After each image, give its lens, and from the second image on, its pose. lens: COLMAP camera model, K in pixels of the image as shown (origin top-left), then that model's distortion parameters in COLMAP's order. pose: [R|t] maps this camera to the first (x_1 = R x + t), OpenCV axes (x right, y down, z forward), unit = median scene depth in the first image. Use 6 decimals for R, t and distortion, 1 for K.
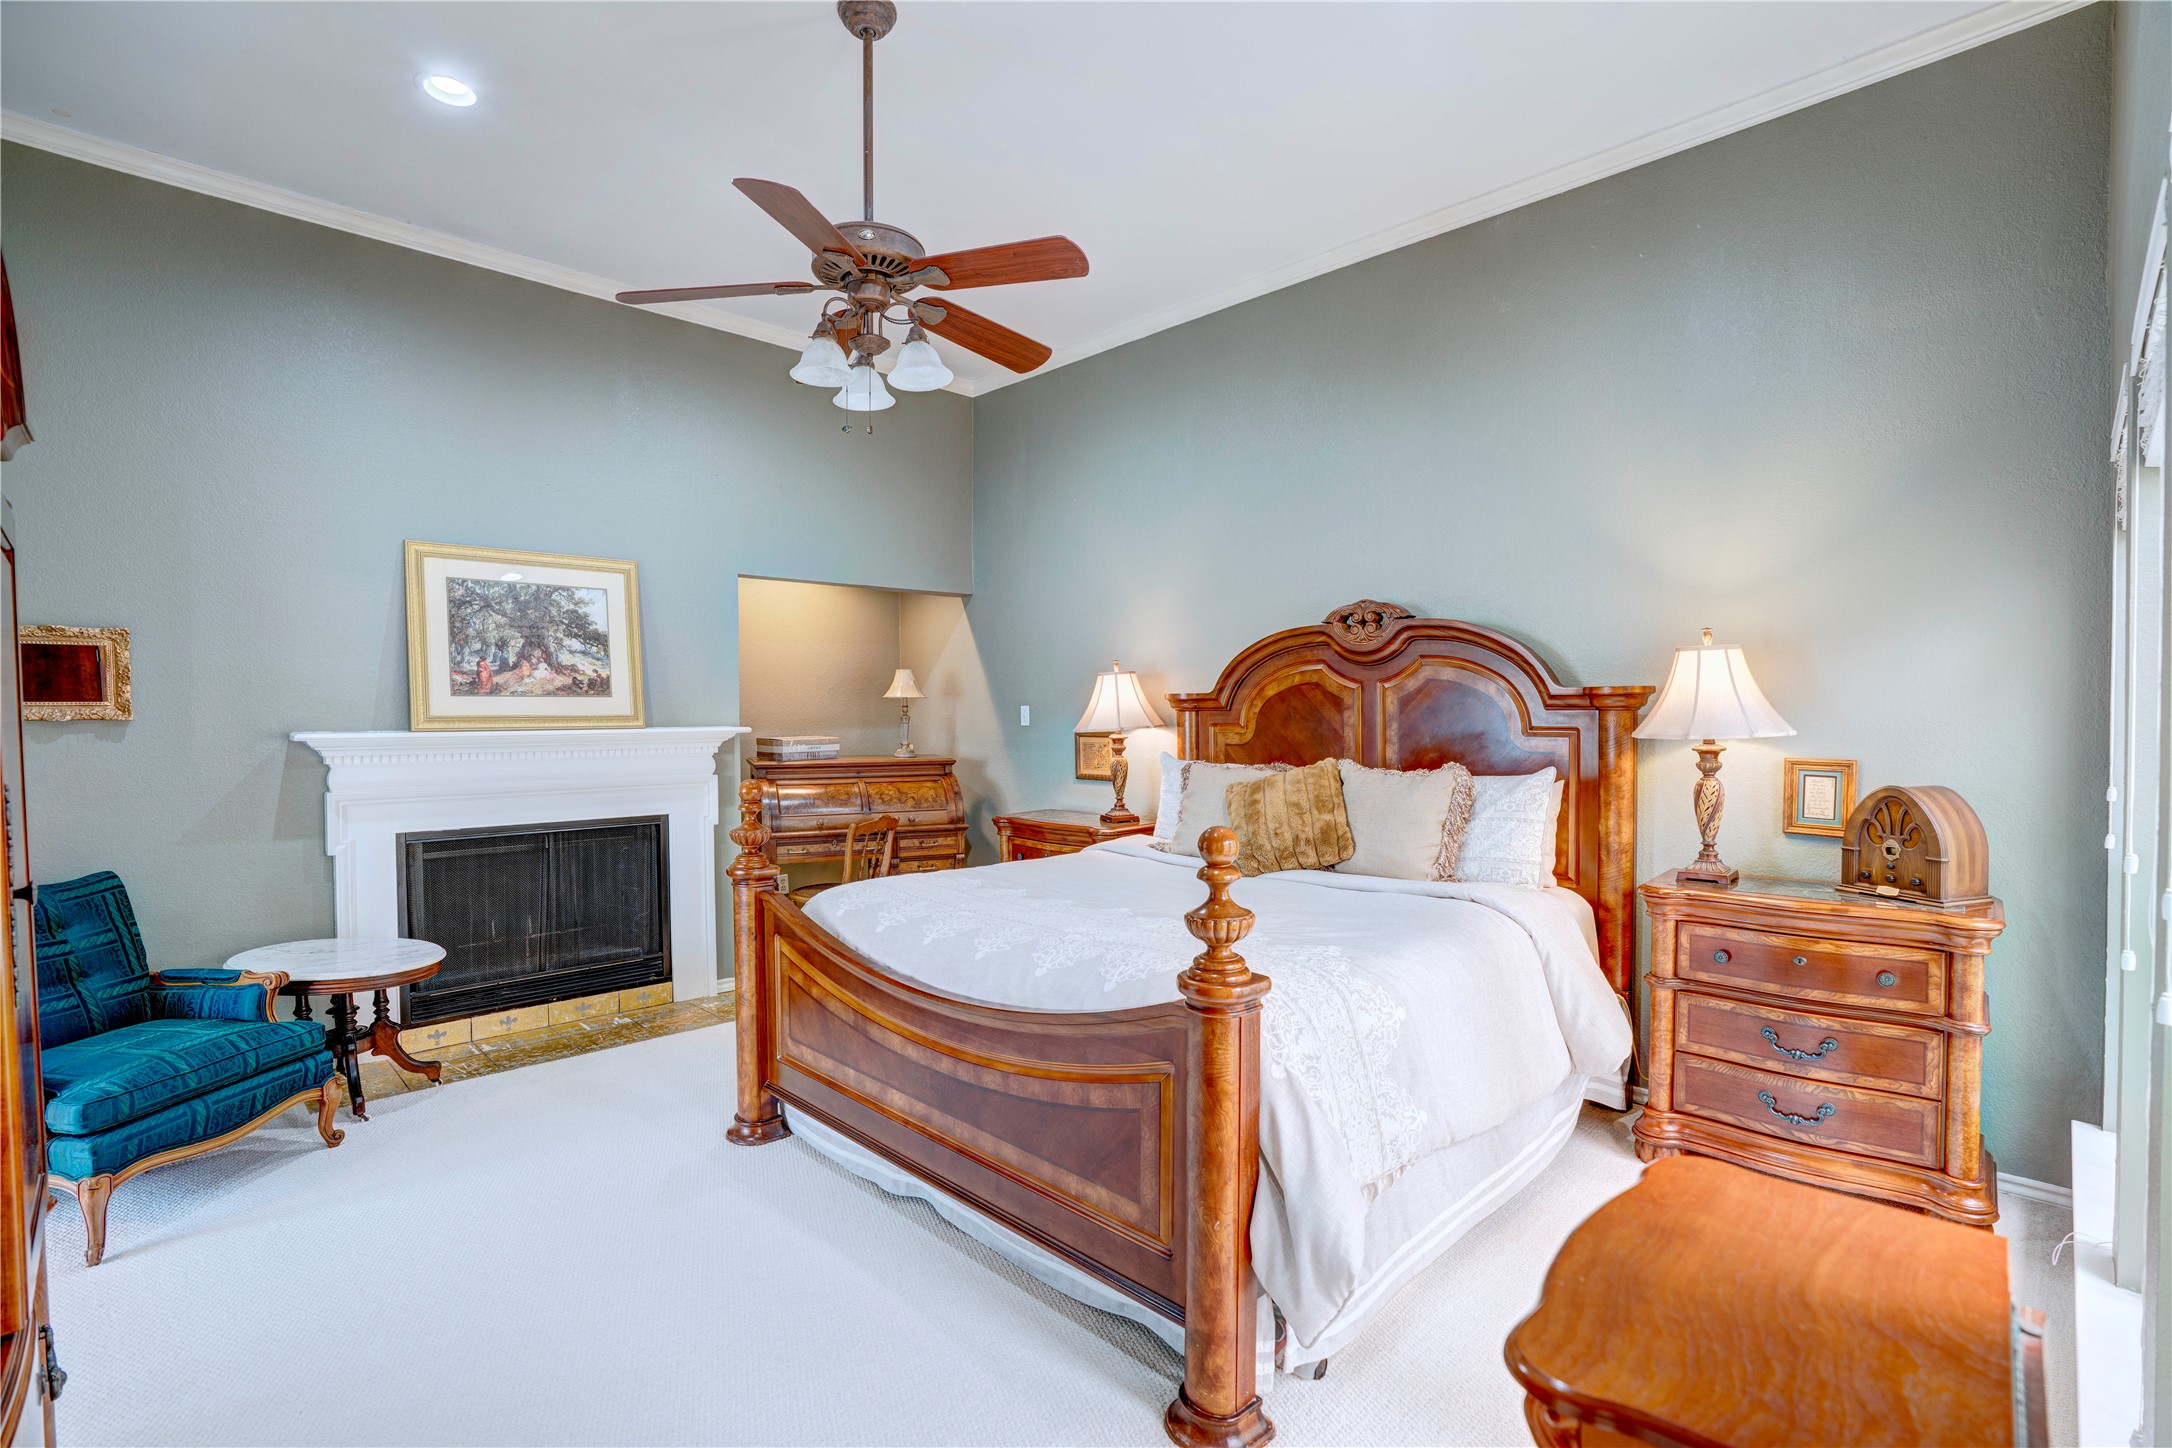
lens RADIAL K [[995.1, 0, 1087.3], [0, 995.1, 715.9], [0, 0, 1]] dist [-0.040039, 0.005922]
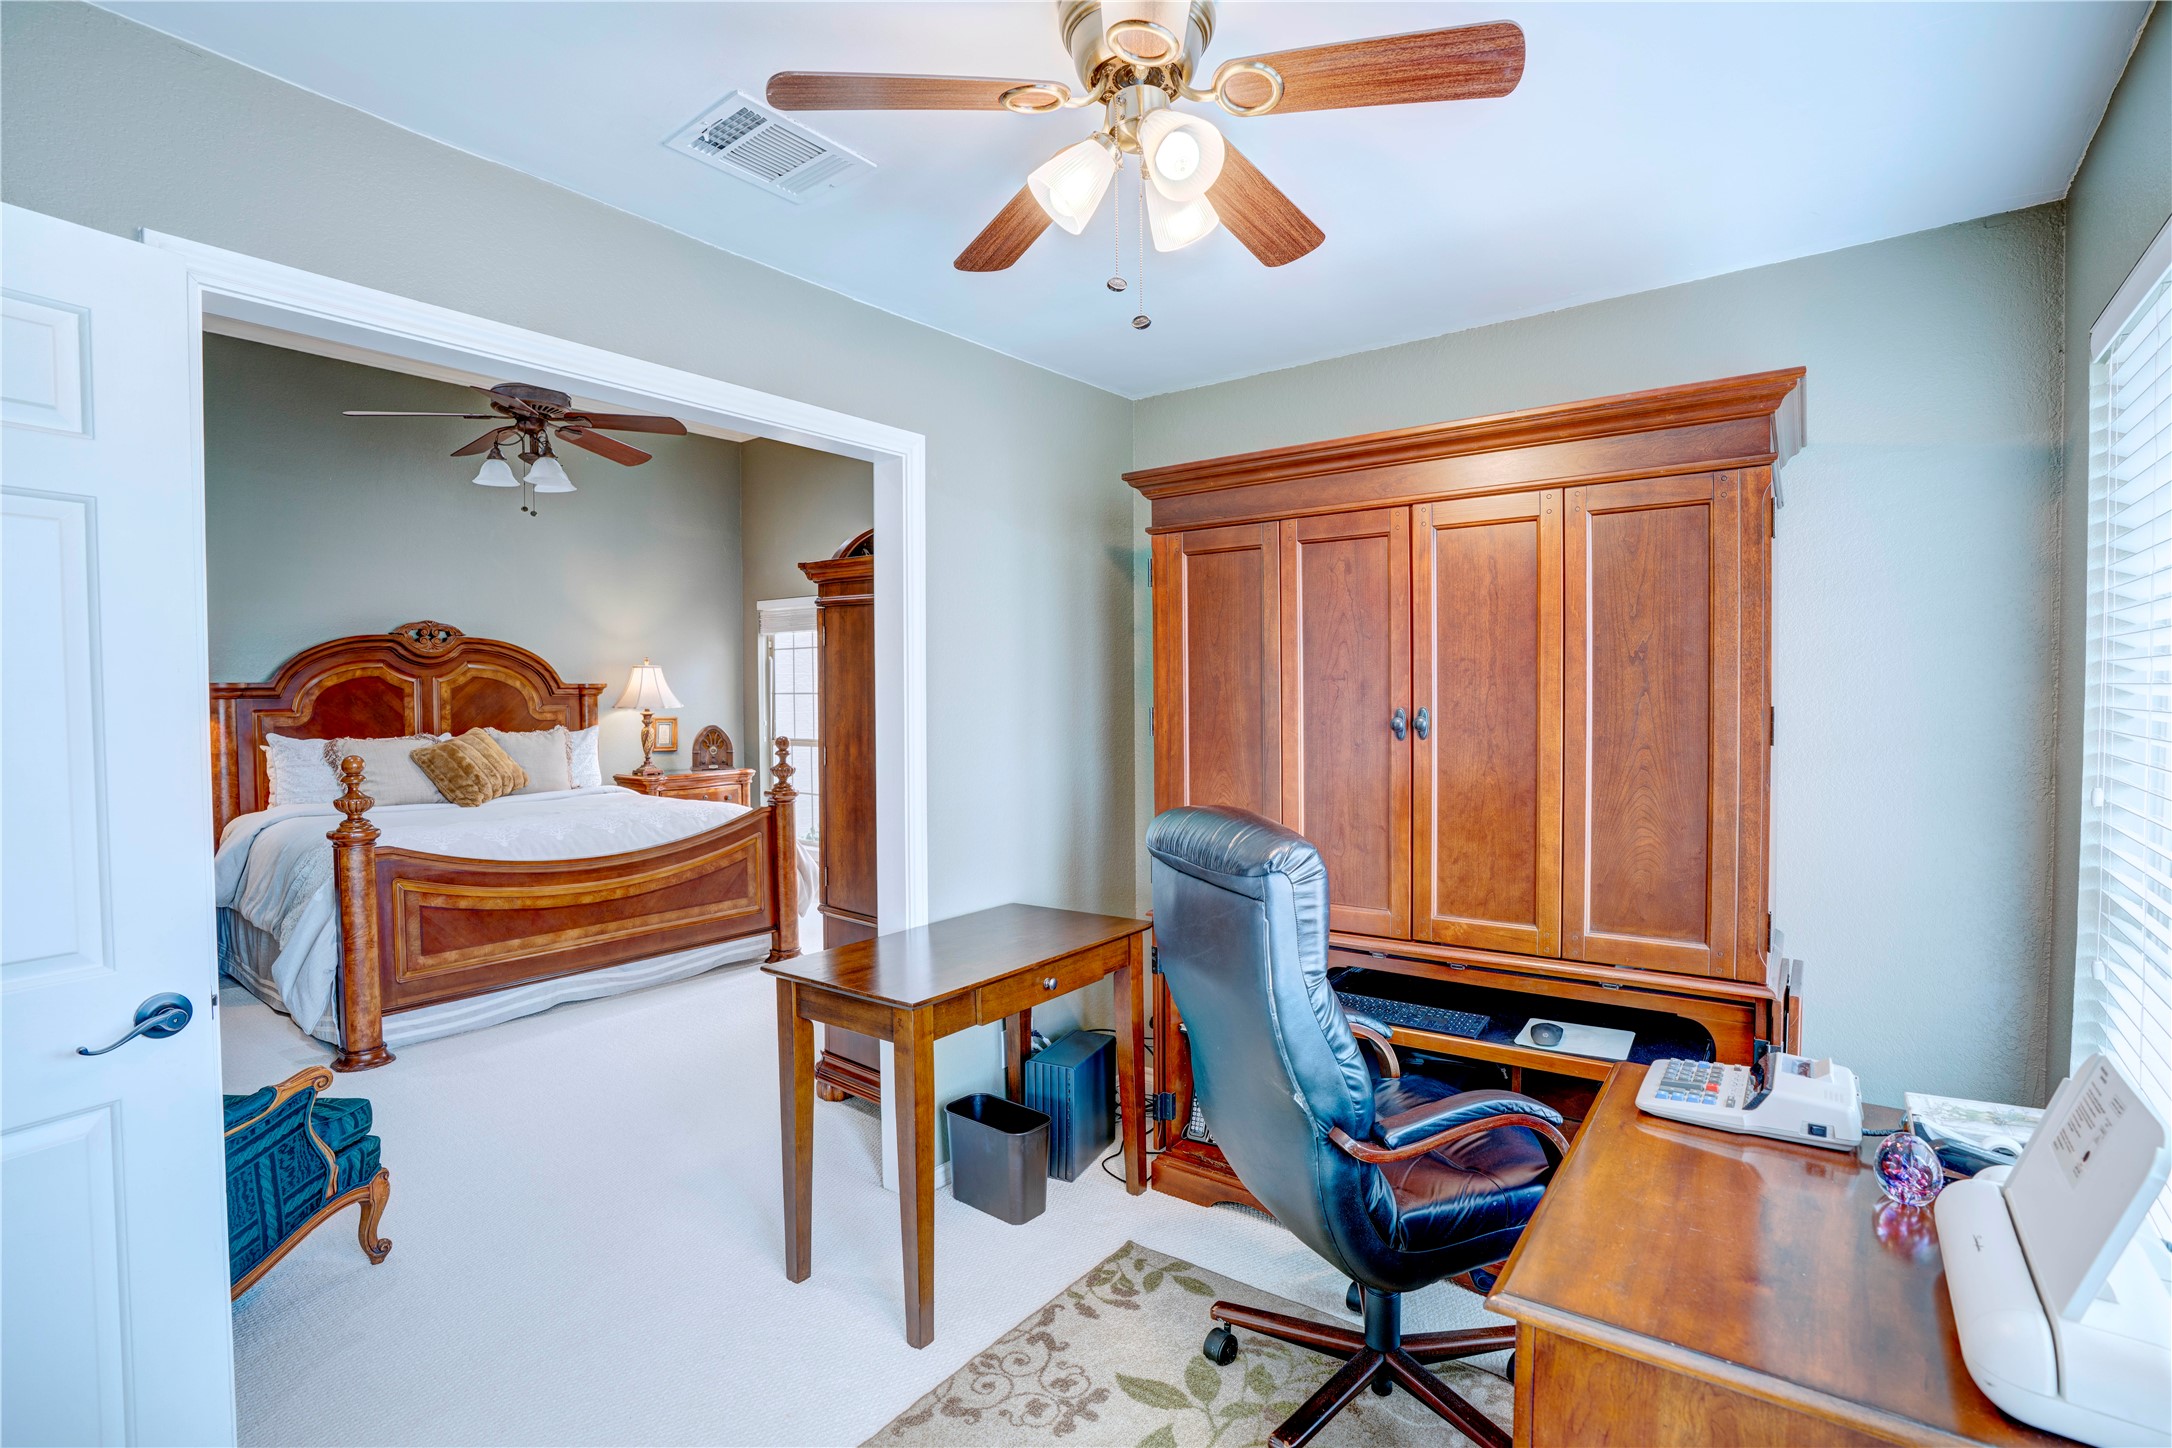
lens RADIAL K [[995.1, 0, 1094.2], [0, 995.1, 711.3], [0, 0, 1]] dist [-0.040039, 0.005922]
pose [[-0.147246, -0.016078, 0.988969, -1.224436], [0.013303, 0.999745, 0.018234, 0.001603], [-0.989010, 0.015841, -0.146994, 0.248621]]
